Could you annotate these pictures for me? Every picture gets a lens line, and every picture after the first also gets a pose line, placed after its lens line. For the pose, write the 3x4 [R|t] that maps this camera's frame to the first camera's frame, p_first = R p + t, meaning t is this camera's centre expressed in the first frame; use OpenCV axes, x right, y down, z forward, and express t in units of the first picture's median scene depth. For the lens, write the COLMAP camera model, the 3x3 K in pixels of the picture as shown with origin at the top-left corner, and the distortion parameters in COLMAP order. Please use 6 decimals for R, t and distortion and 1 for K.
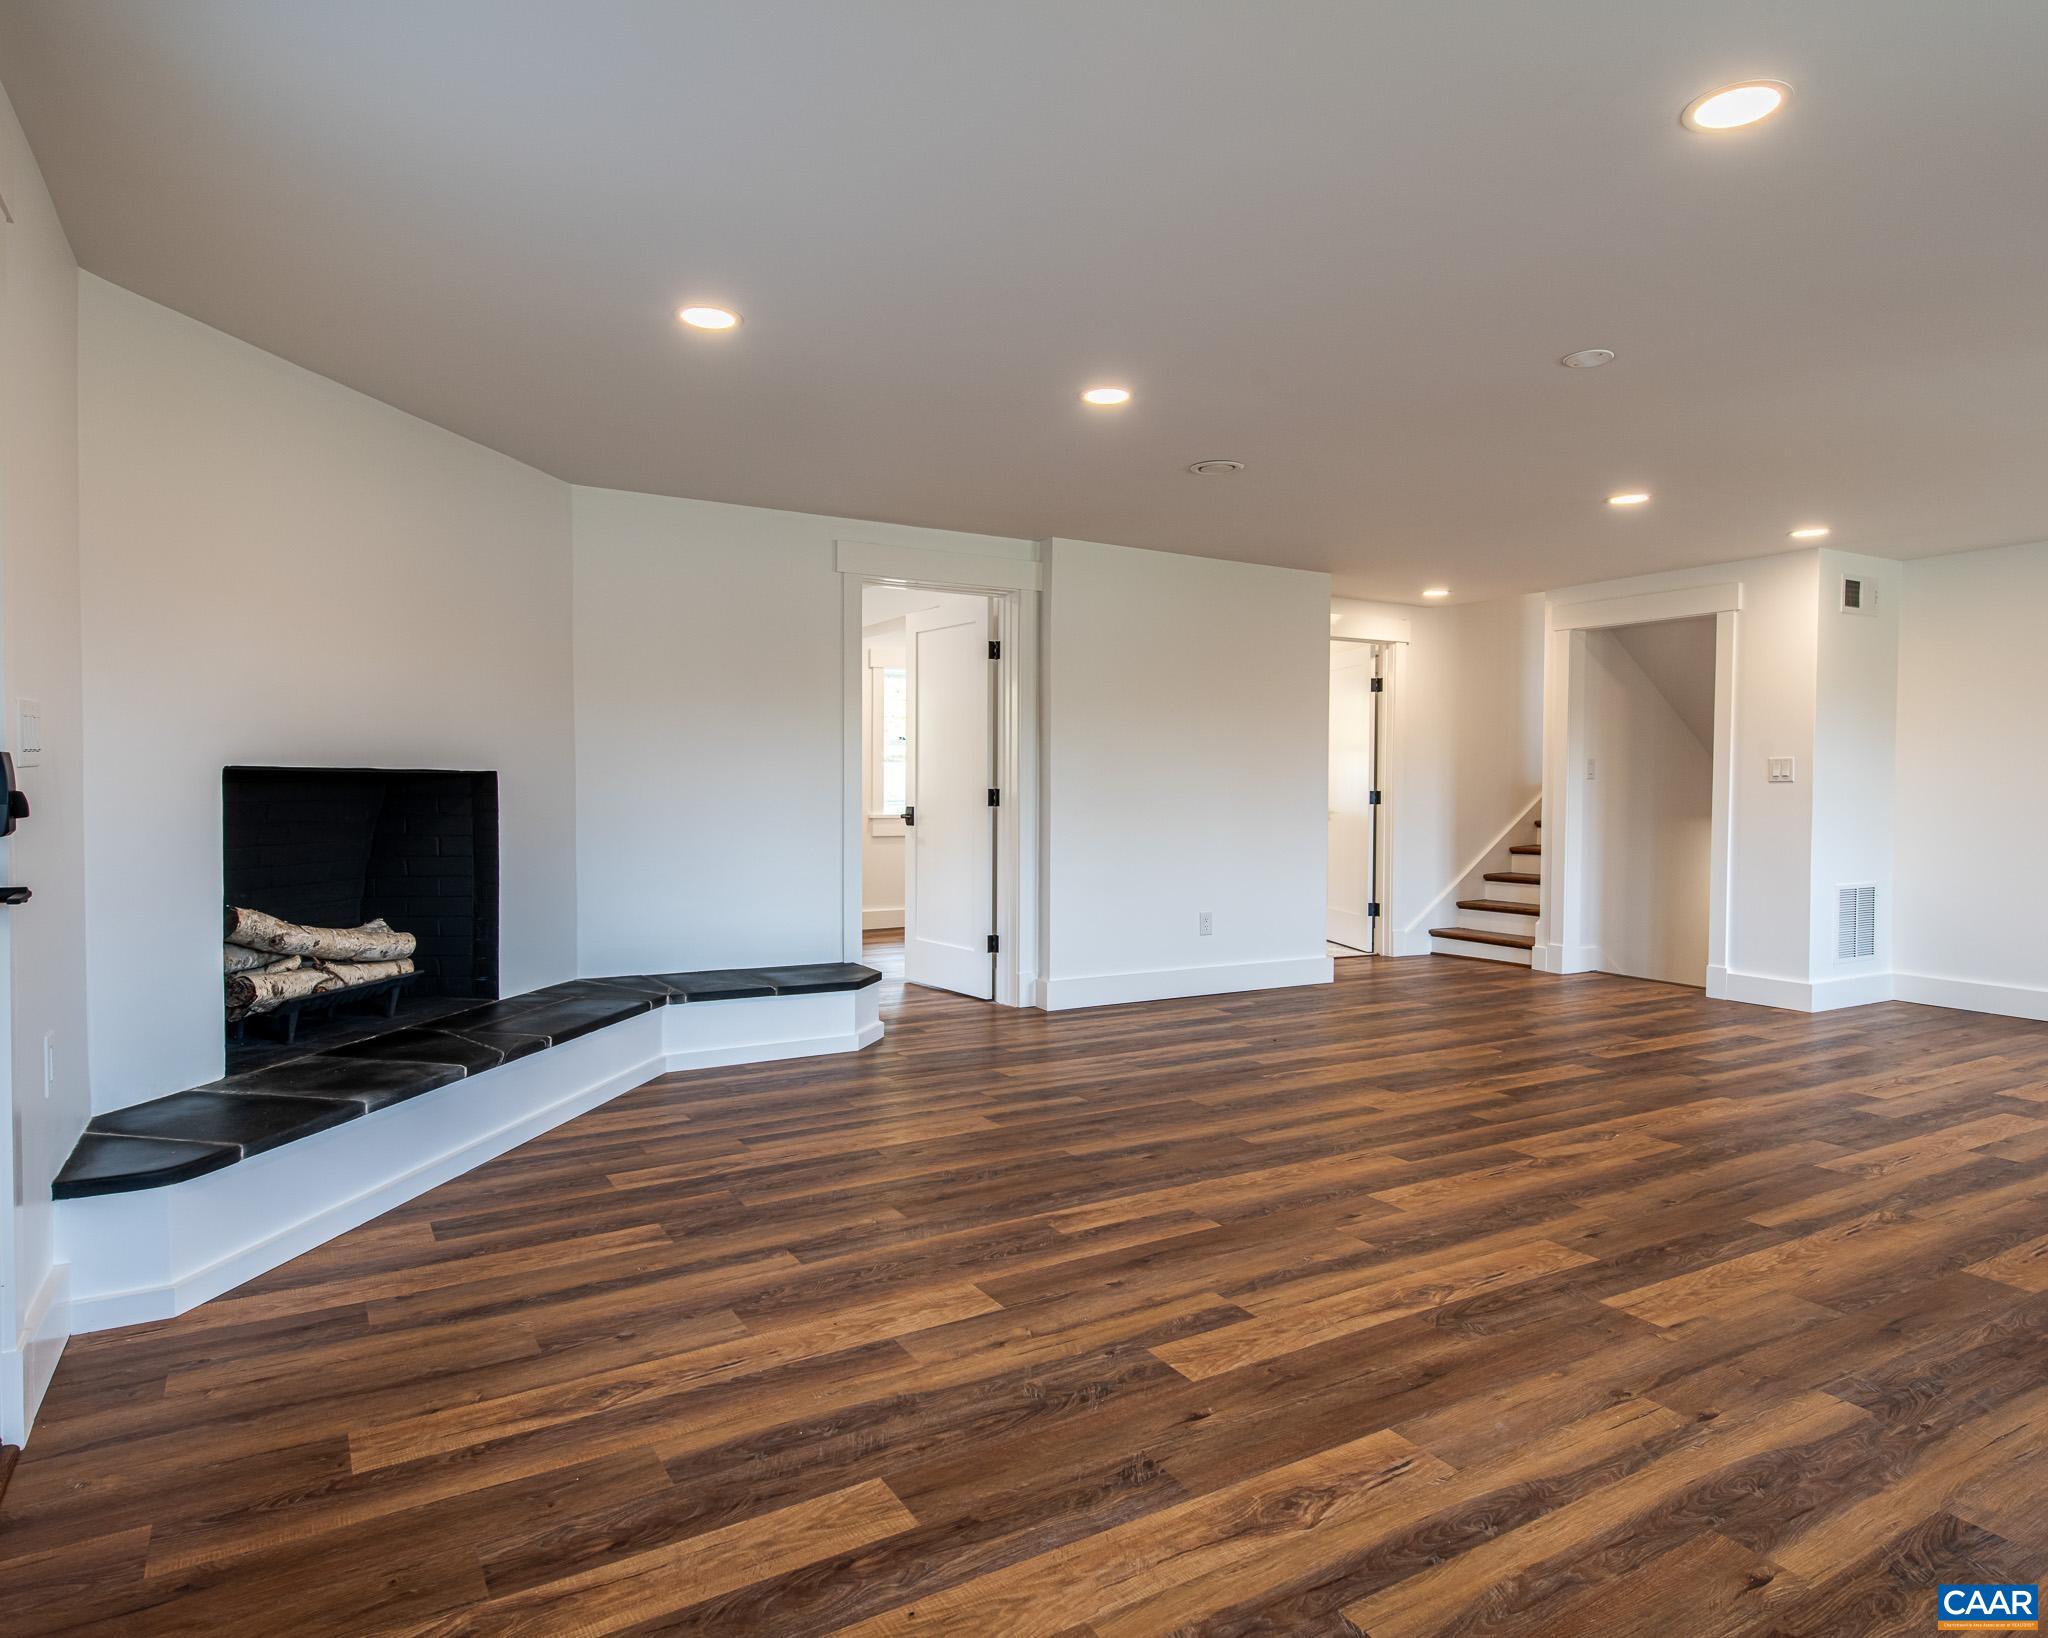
lens RADIAL K [[1250.1, 0, 1024.0], [0, 1250.1, 819.0], [0, 0, 1]] dist [0.049779, -0.002798]
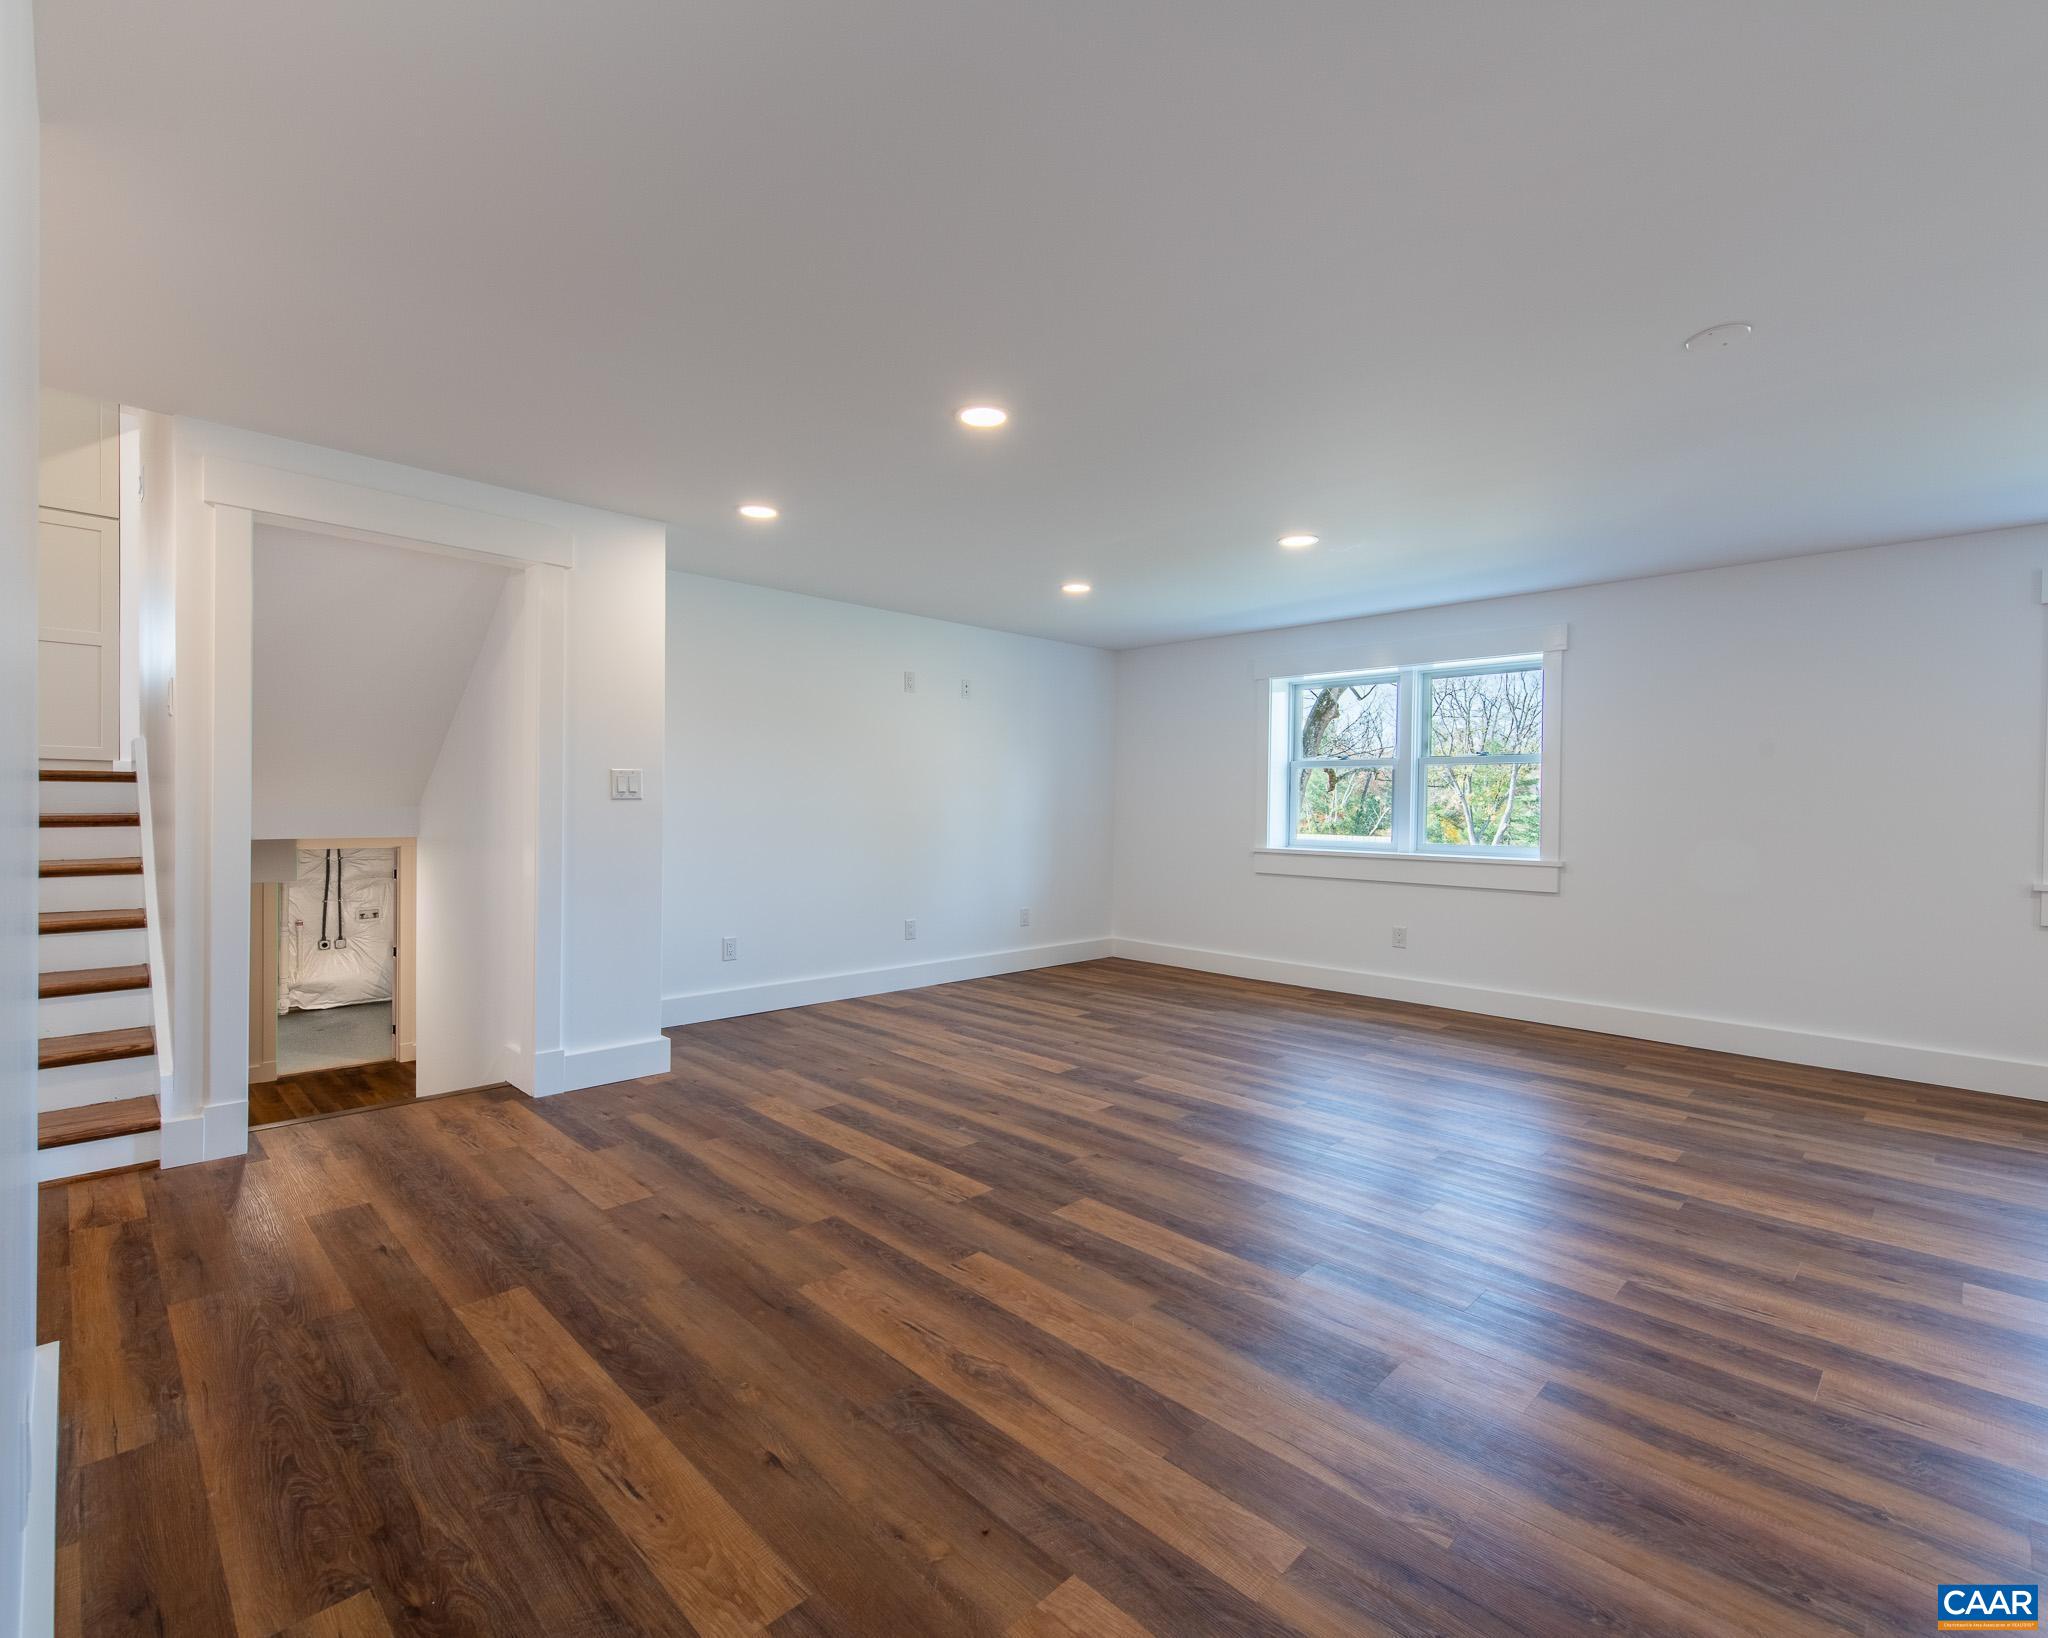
lens RADIAL K [[949.8, 0, 1024.0], [0, 949.8, 819.0], [0, 0, 1]] dist [0.002021, 0.000498]
pose [[-0.243559, -0.021592, 0.969646, -0.078002], [0.011581, 0.999616, 0.025169, -0.044513], [-0.969817, 0.017360, -0.243215, 1.405501]]
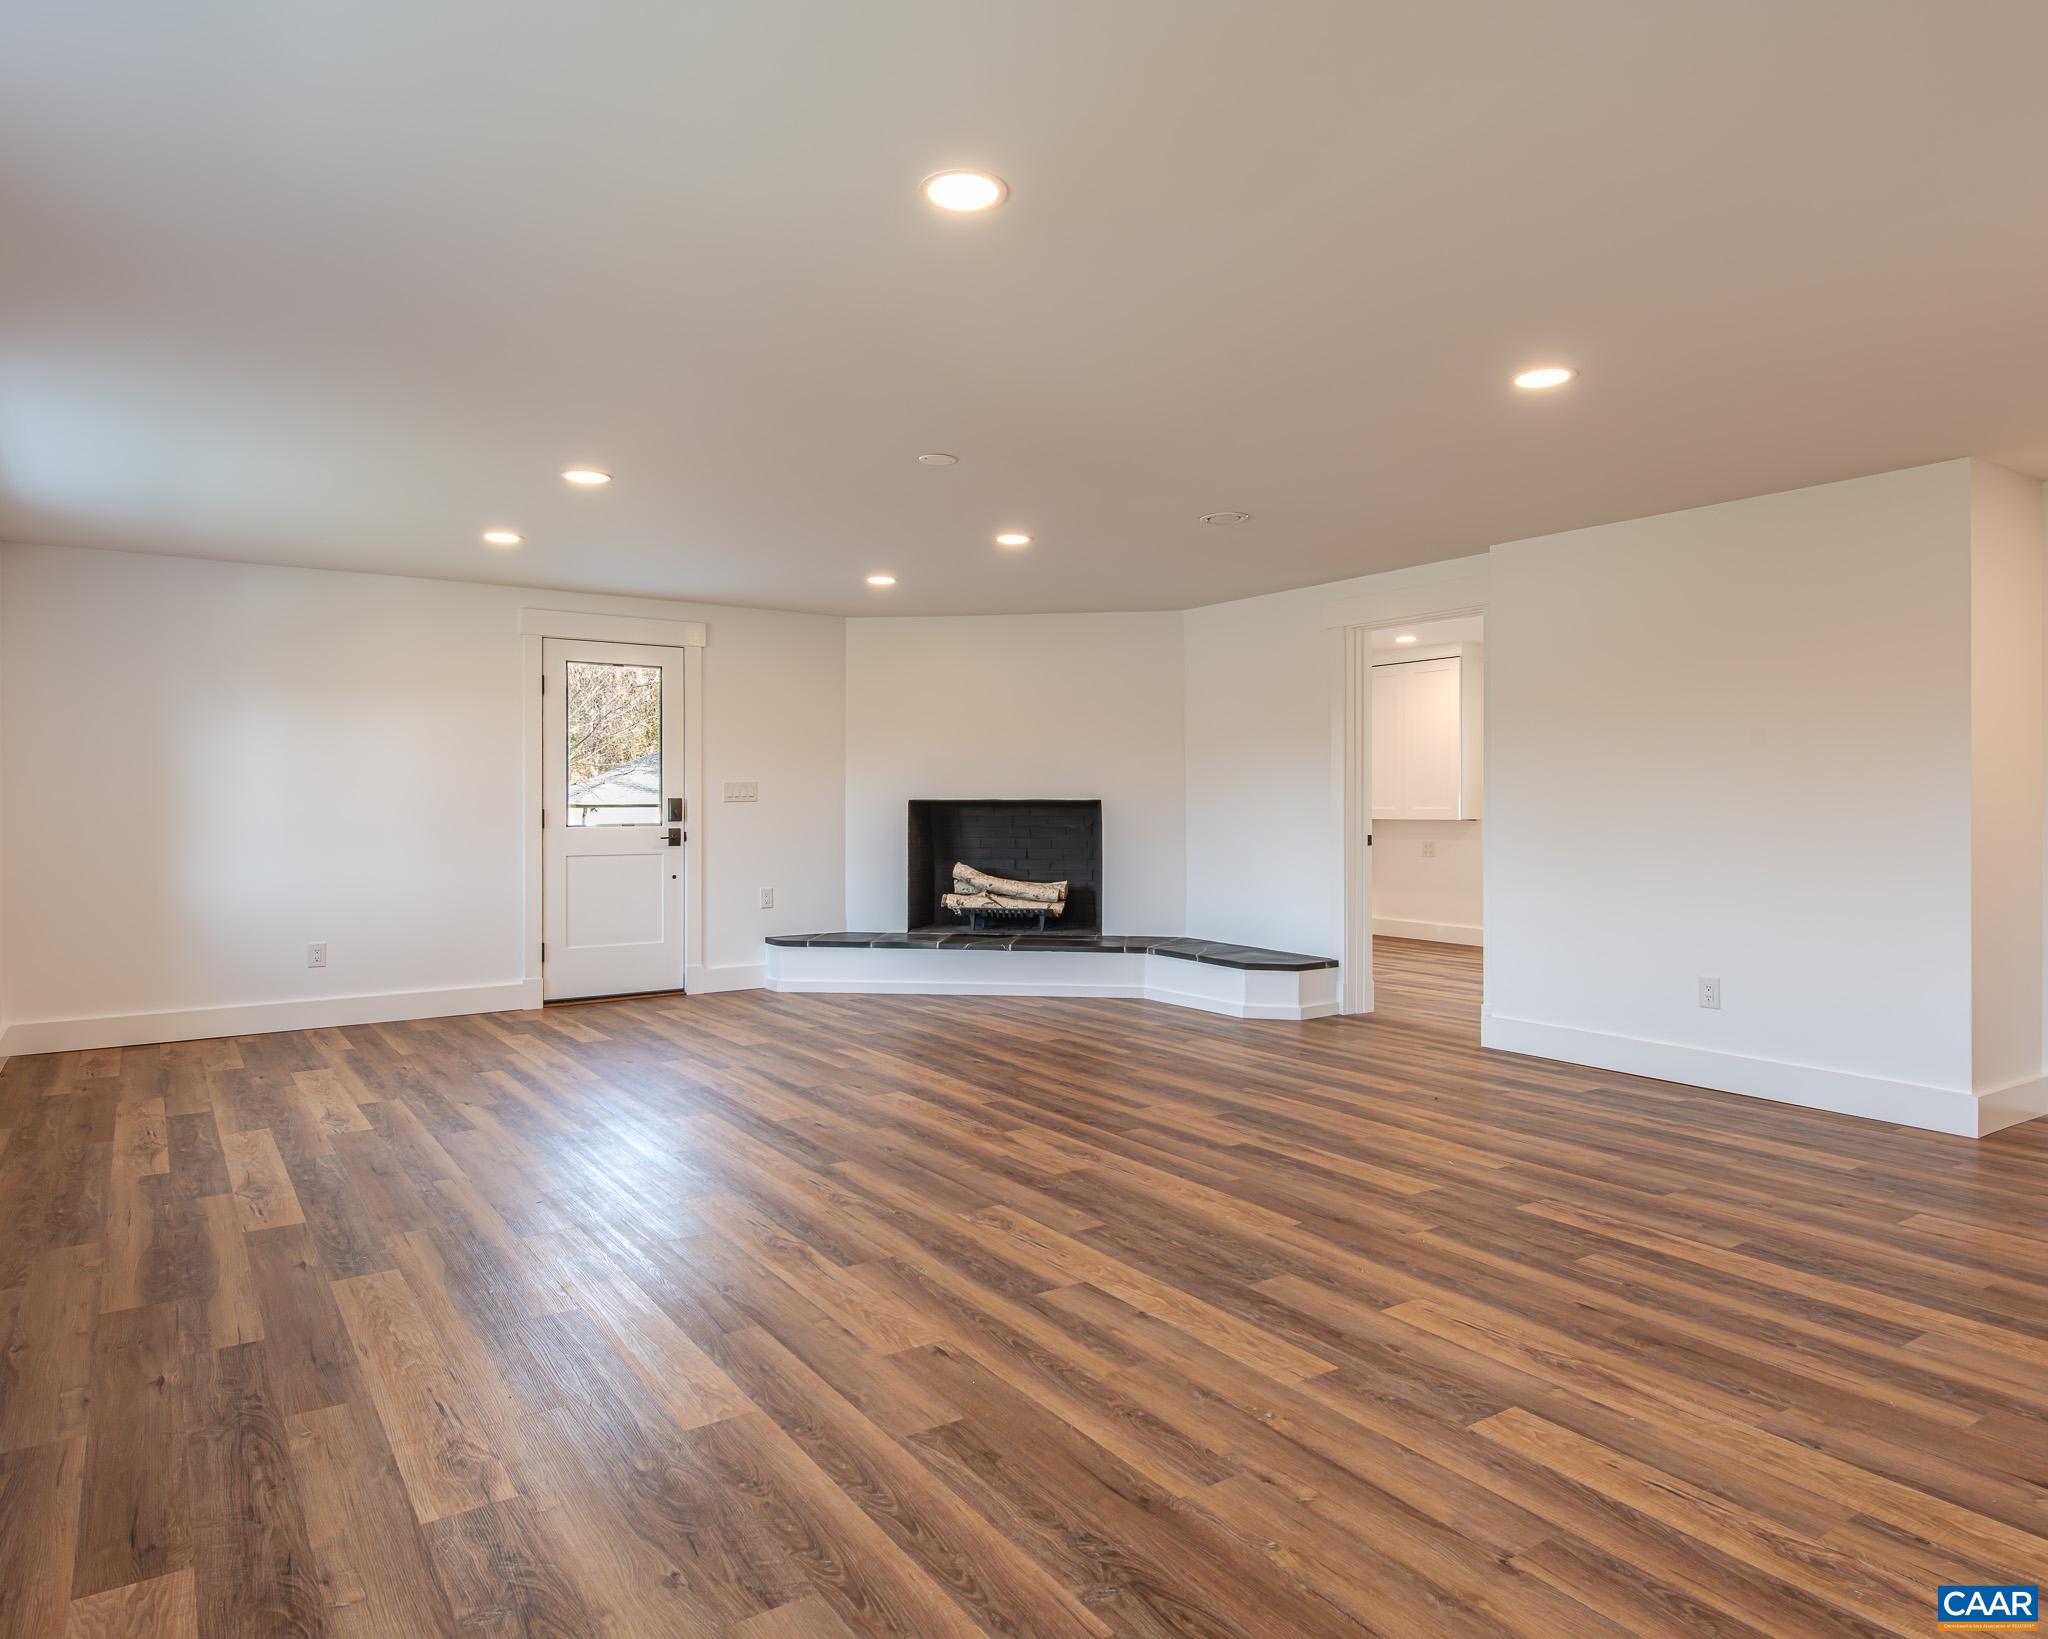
lens RADIAL K [[1250.1, 0, 1024.0], [0, 1250.1, 819.5], [0, 0, 1]] dist [0.049779, -0.002798]
pose [[0.058147, 0.005735, -0.998292, 1.424173], [-0.028887, 0.999574, 0.004060, -0.019322], [0.997890, 0.028601, 0.058288, 0.873564]]
